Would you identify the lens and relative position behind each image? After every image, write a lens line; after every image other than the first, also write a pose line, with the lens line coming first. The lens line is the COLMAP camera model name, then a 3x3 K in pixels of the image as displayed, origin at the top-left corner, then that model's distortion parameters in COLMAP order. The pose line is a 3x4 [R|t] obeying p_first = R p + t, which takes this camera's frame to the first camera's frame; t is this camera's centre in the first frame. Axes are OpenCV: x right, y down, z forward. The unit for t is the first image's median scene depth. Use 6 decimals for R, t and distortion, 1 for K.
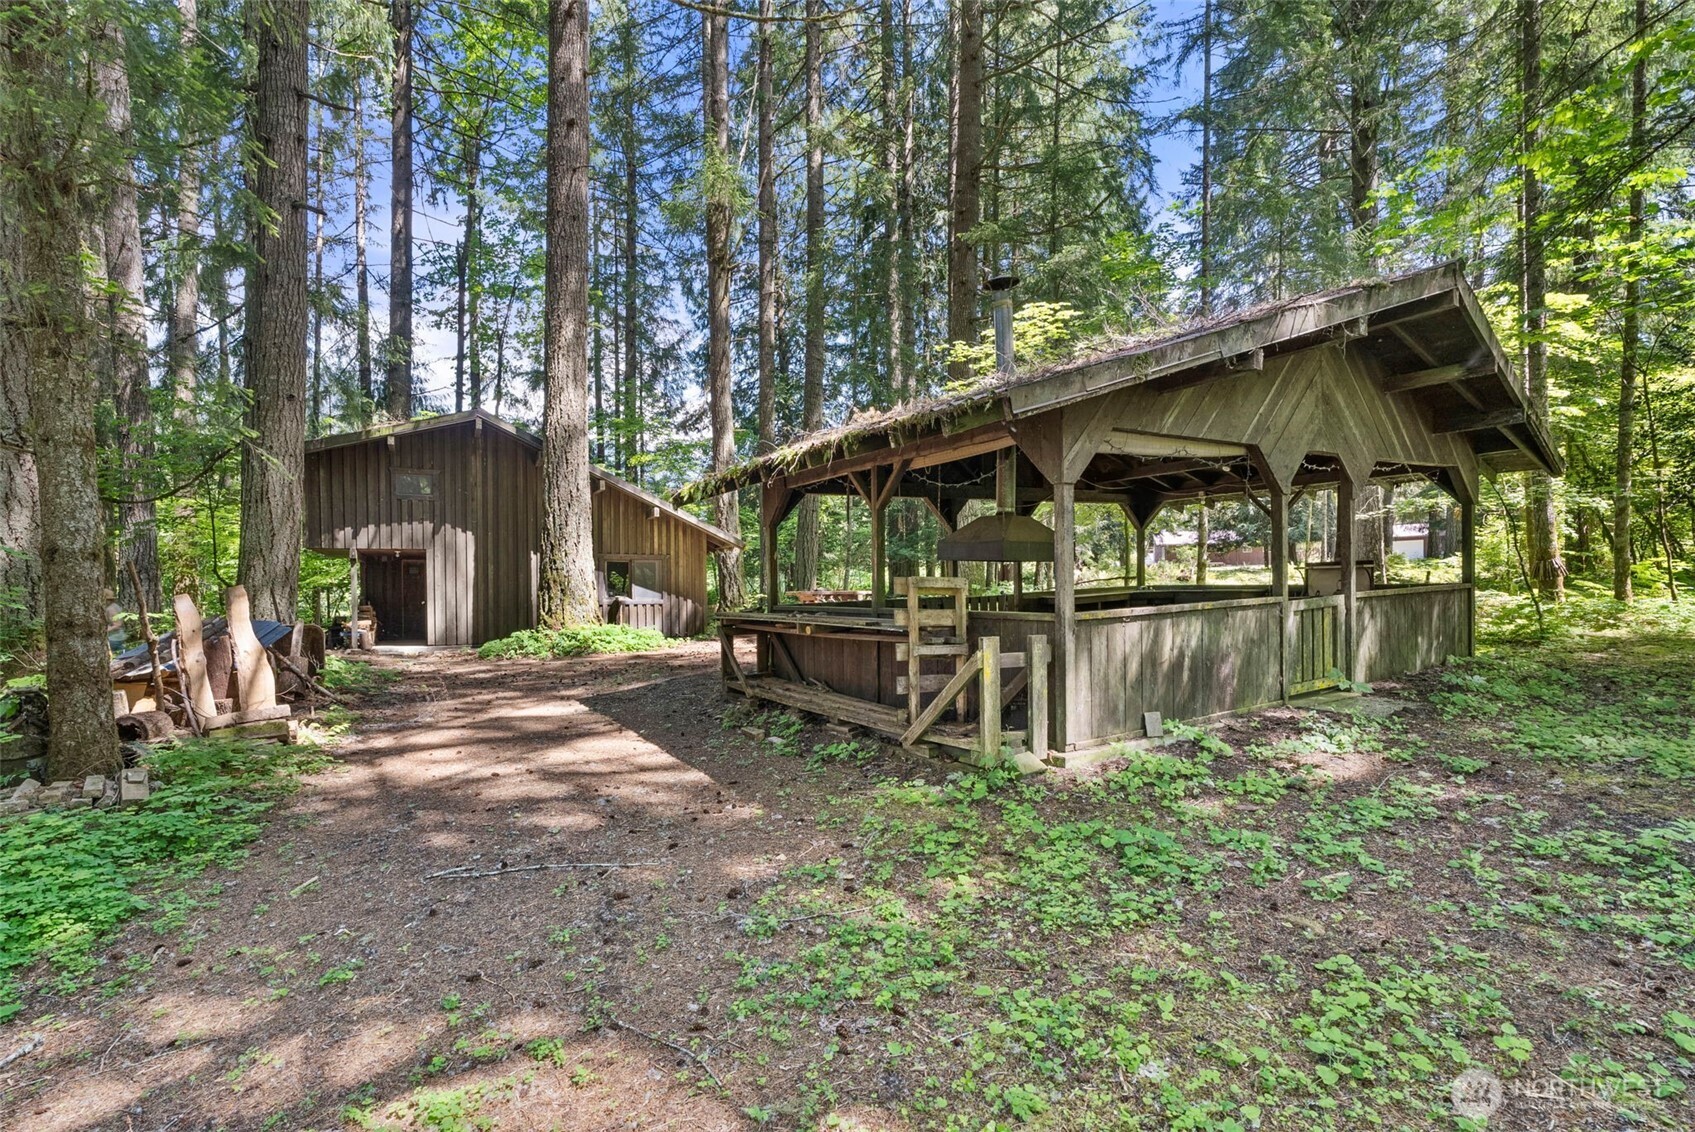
lens RADIAL K [[767.9, 0, 851.9], [0, 767.9, 585.7], [0, 0, 1]] dist [-0.000758, -0.000045]
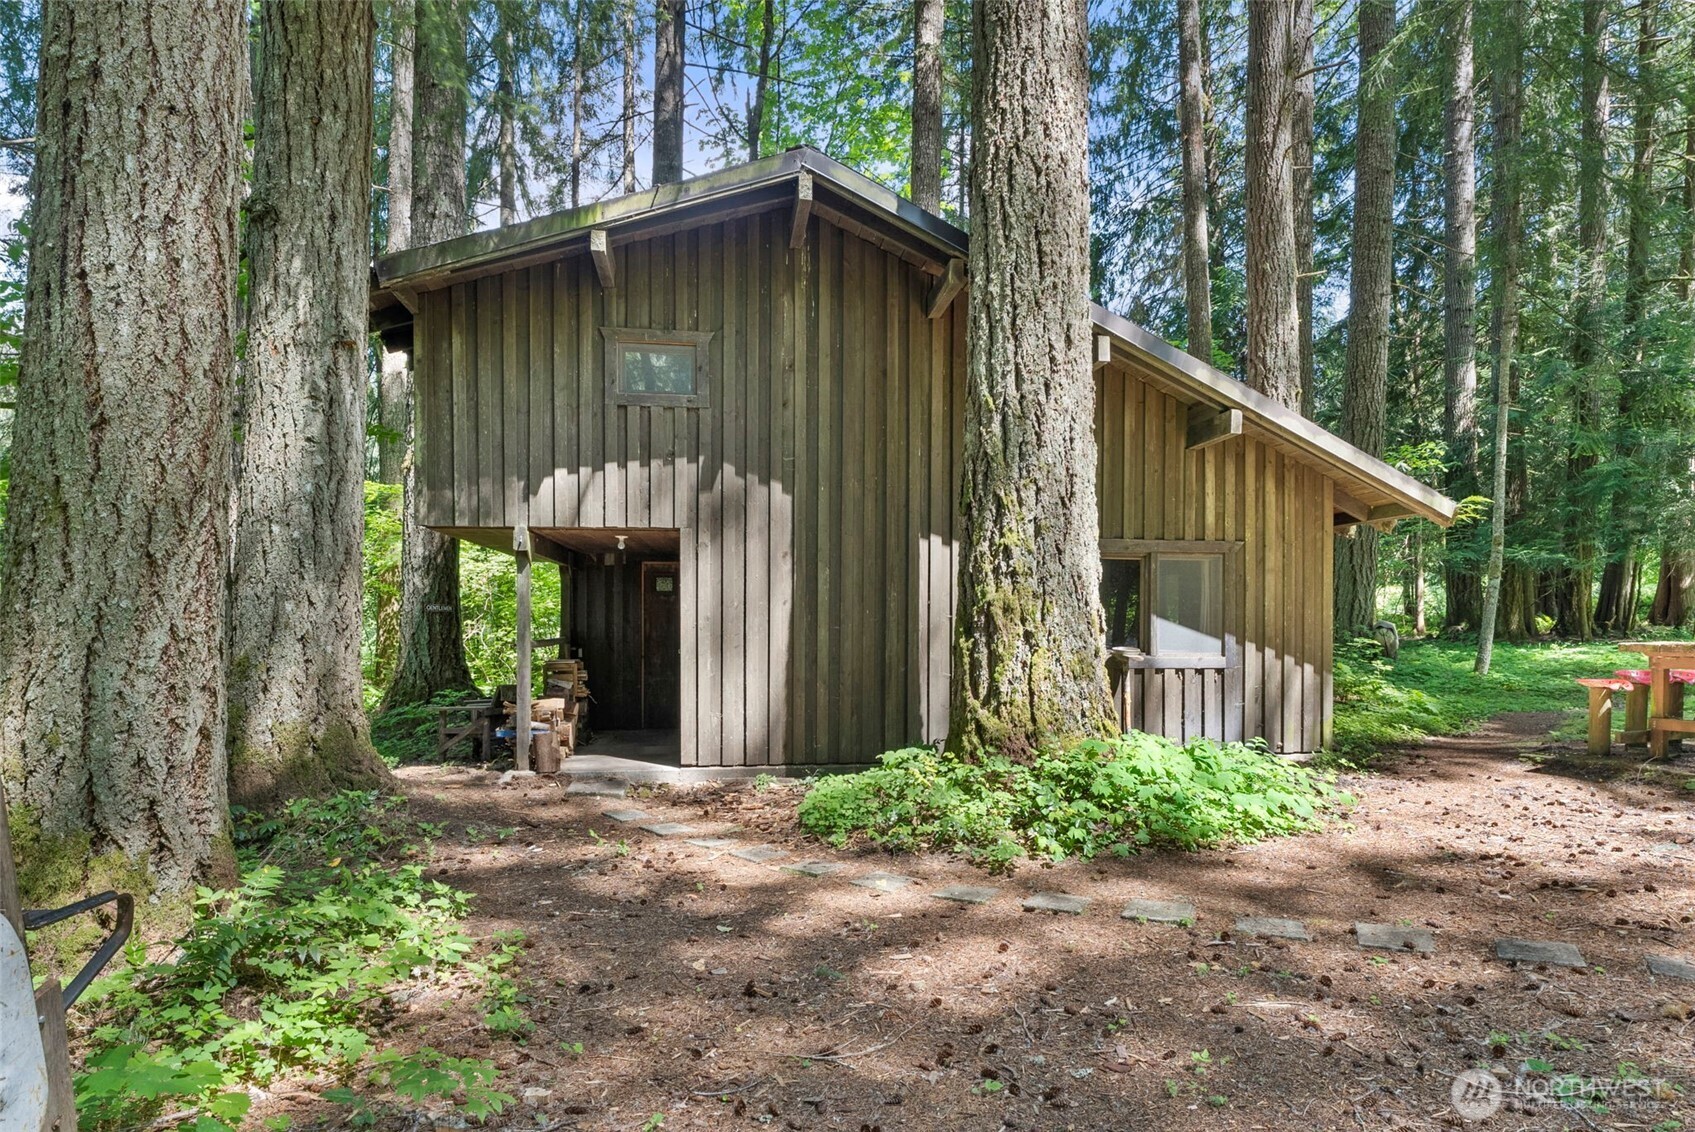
lens RADIAL K [[767.9, 0, 851.9], [0, 767.9, 585.7], [0, 0, 1]] dist [-0.000758, -0.000045]
pose [[0.946757, -0.000377, -0.321948, -0.335334], [-0.006951, 0.999742, -0.021612, -0.008213], [0.321873, 0.022699, 0.946511, 0.640599]]
